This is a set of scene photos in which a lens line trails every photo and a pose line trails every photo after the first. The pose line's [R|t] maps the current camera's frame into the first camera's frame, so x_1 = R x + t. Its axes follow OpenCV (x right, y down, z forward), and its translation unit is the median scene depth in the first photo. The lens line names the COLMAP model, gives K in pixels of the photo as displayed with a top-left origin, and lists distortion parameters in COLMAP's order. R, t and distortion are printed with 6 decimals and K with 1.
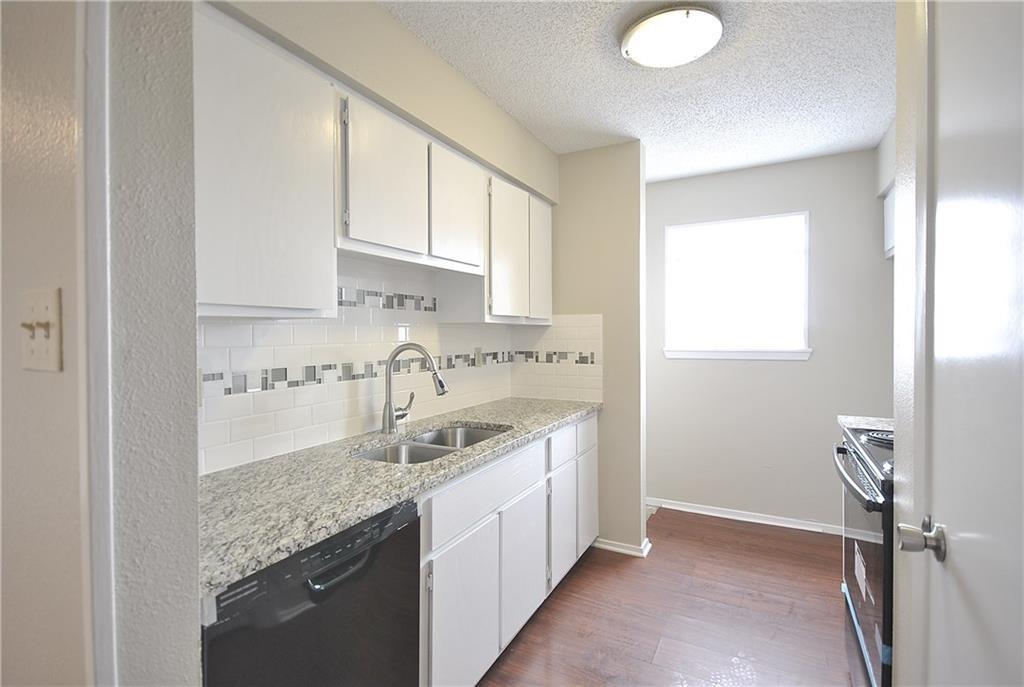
lens RADIAL K [[476.5, 0, 517.4], [0, 476.5, 338.2], [0, 0, 1]] dist [-0.000181, -0.000818]
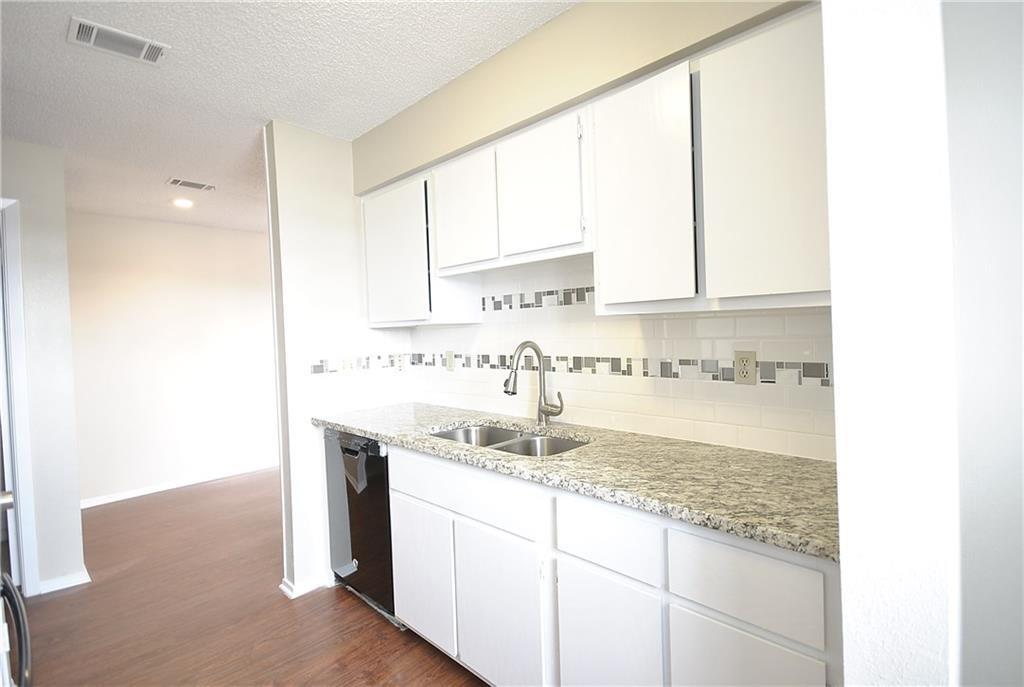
lens RADIAL K [[476.5, 0, 520.3], [0, 476.5, 337.8], [0, 0, 1]] dist [-0.000181, -0.000818]
pose [[-0.285930, 0.027003, -0.957870, 0.733960], [0.018735, 0.999569, 0.022586, -0.018539], [0.958067, -0.011488, -0.286312, 1.232789]]
